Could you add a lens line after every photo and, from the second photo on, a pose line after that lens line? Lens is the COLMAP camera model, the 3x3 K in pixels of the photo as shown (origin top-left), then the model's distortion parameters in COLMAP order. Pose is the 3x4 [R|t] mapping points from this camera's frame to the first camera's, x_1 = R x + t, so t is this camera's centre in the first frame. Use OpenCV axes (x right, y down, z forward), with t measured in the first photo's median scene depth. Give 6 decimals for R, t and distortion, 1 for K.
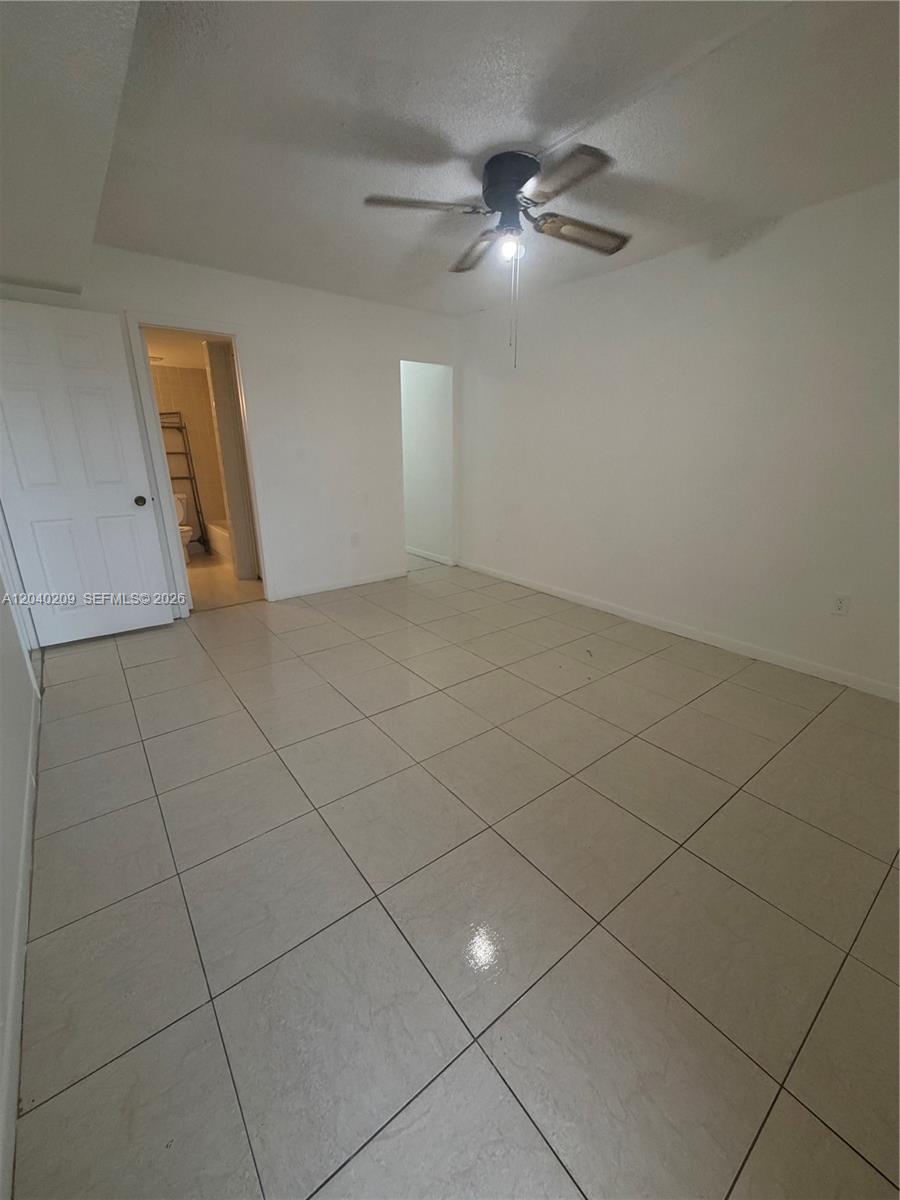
lens RADIAL K [[479.8, 0, 454.6], [0, 479.8, 596.4], [0, 0, 1]] dist [-0.001424, 0.000030]
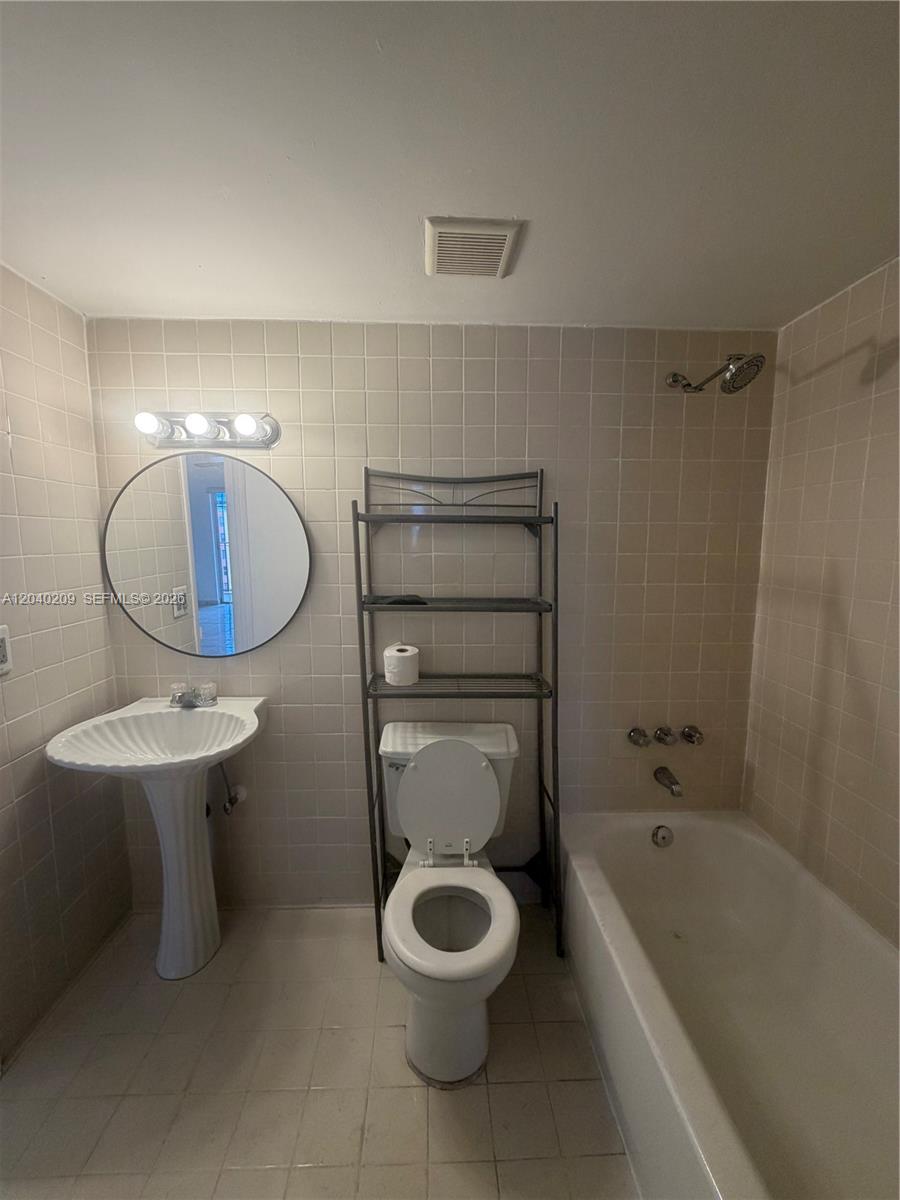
lens RADIAL K [[479.8, 0, 450.3], [0, 479.8, 598.7], [0, 0, 1]] dist [-0.001424, 0.000030]
pose [[0.816035, 0.076150, -0.572964, -0.438832], [-0.181607, 0.974862, -0.129087, -0.254693], [0.548731, 0.209394, 0.809351, 0.735574]]
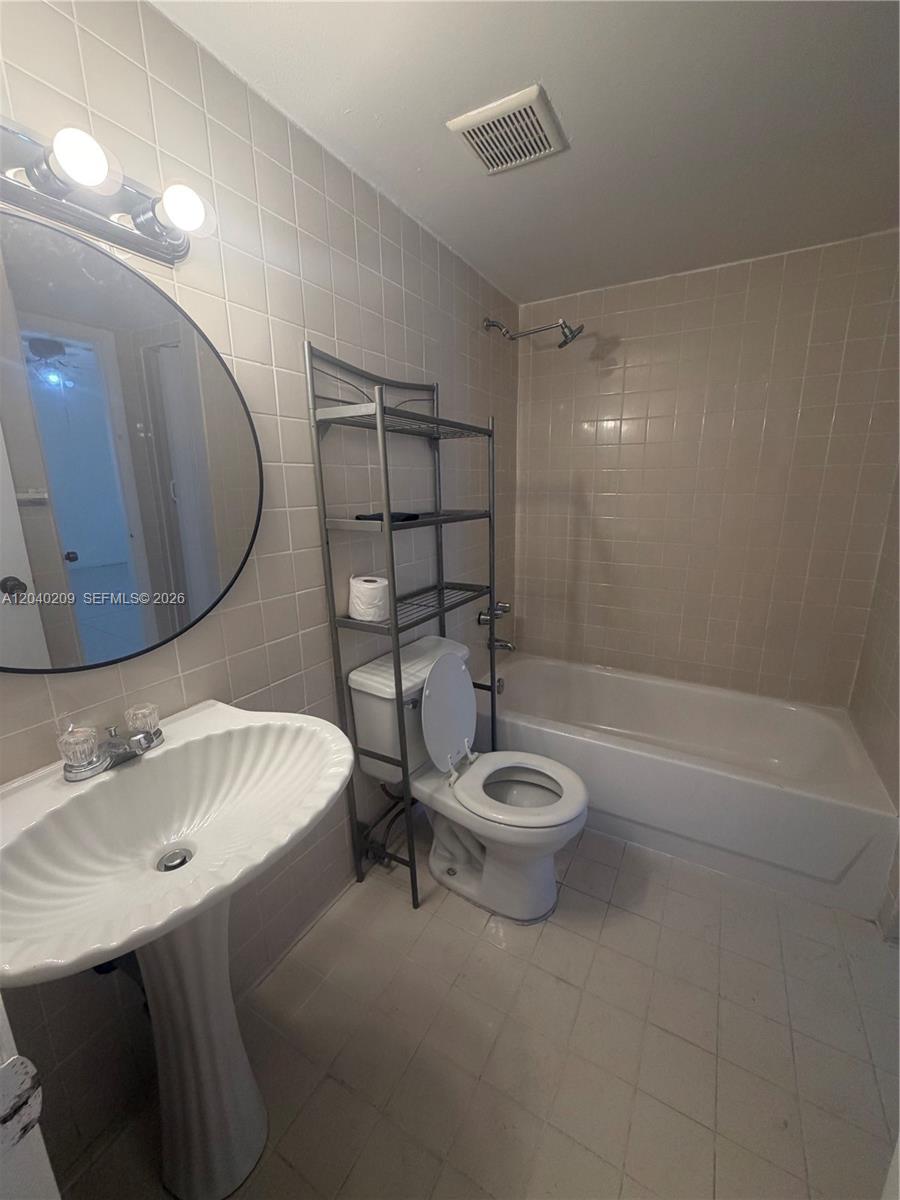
lens RADIAL K [[479.8, 0, 456.1], [0, 479.8, 600.1], [0, 0, 1]] dist [-0.001424, 0.000030]
pose [[0.916379, -0.104943, 0.386312, -0.695733], [0.133702, 0.989846, -0.048262, -0.227182], [-0.377325, 0.095877, 0.921105, 0.715894]]
